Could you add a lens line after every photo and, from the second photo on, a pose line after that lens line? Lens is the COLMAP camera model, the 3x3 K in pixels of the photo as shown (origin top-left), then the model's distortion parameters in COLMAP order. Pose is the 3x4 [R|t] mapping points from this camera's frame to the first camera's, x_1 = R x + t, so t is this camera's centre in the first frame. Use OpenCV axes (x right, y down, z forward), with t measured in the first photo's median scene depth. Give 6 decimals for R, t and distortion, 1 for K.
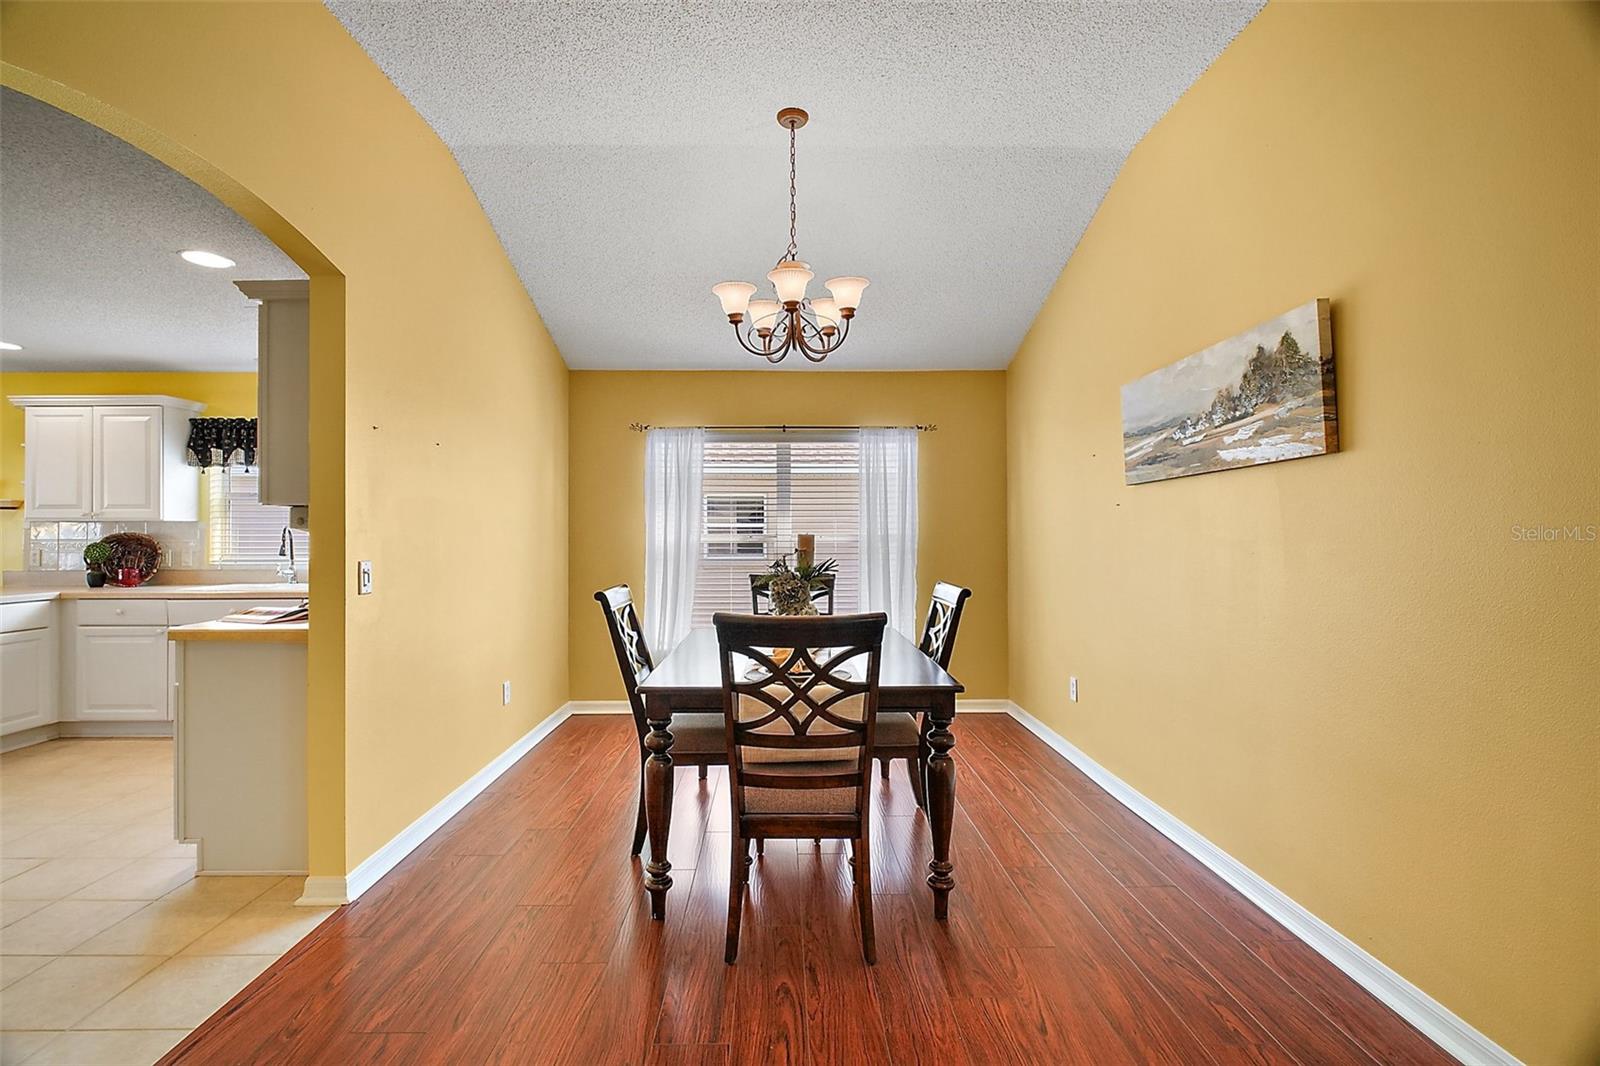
lens RADIAL K [[733.9, 0, 791.6], [0, 733.9, 528.4], [0, 0, 1]] dist [0.001102, -0.007492]
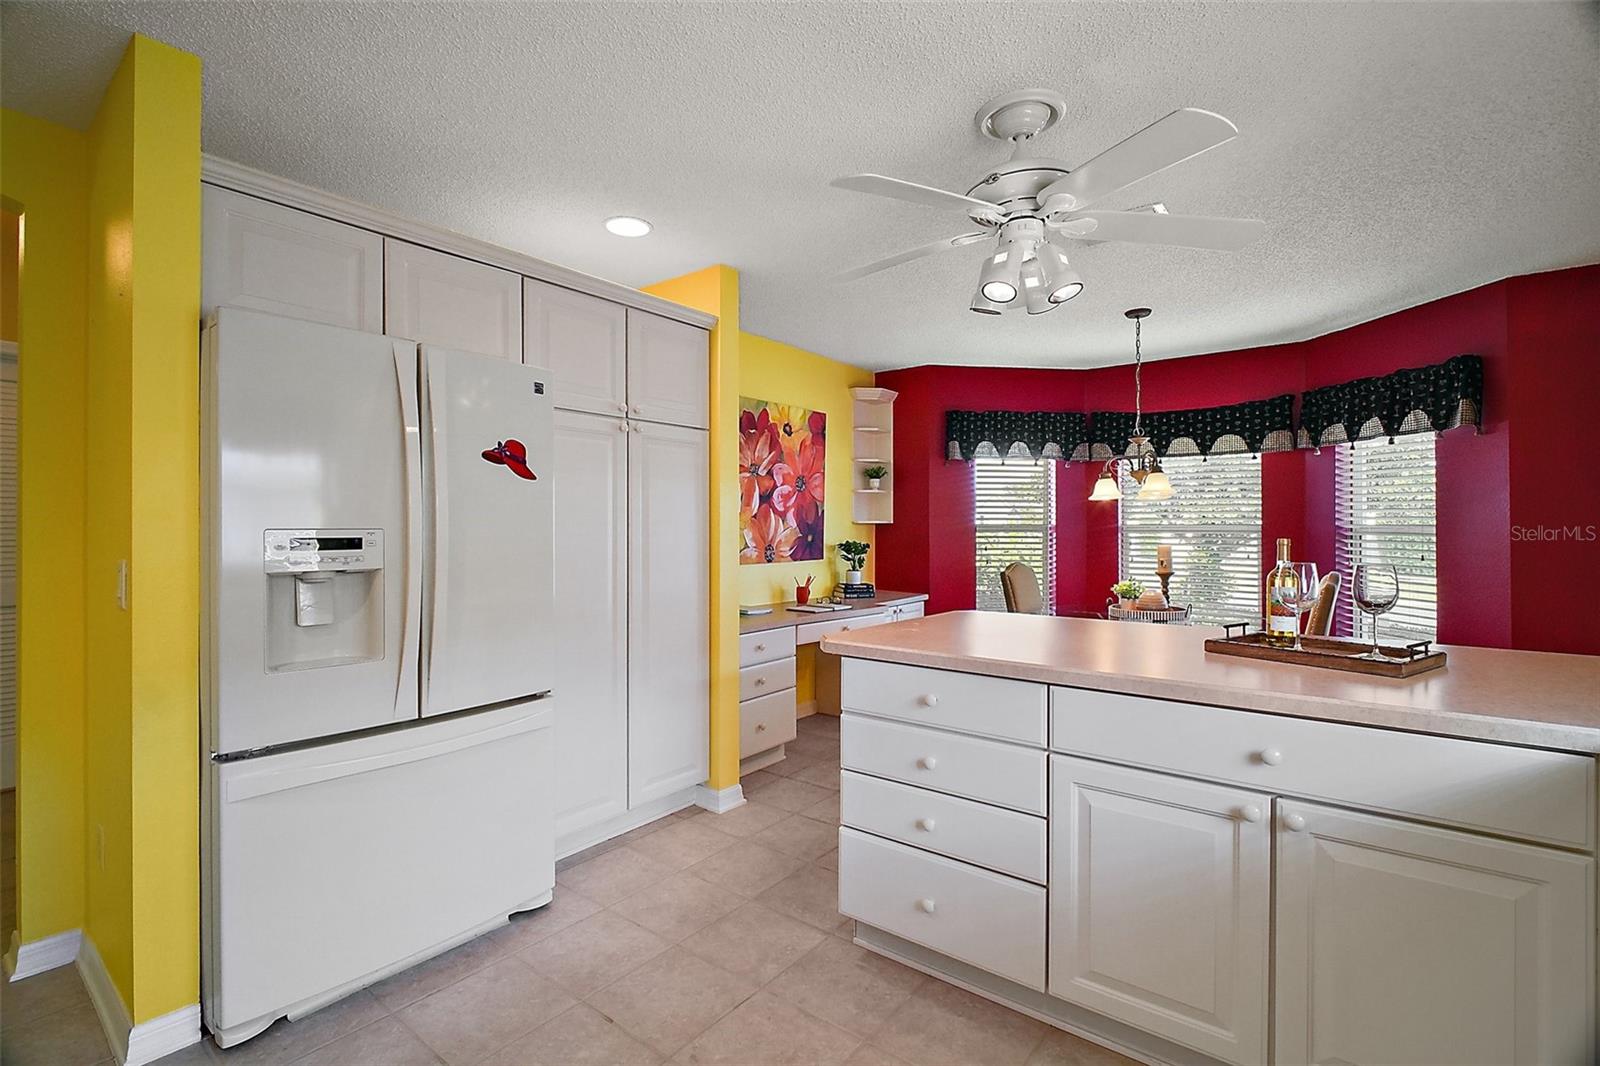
lens RADIAL K [[733.9, 0, 796.9], [0, 733.9, 527.1], [0, 0, 1]] dist [0.001102, -0.007492]
pose [[-0.630230, 0.003683, -0.776400, -0.930269], [0.009795, 0.999947, -0.003208, 0.017114], [0.776347, -0.009627, -0.630233, 1.416208]]
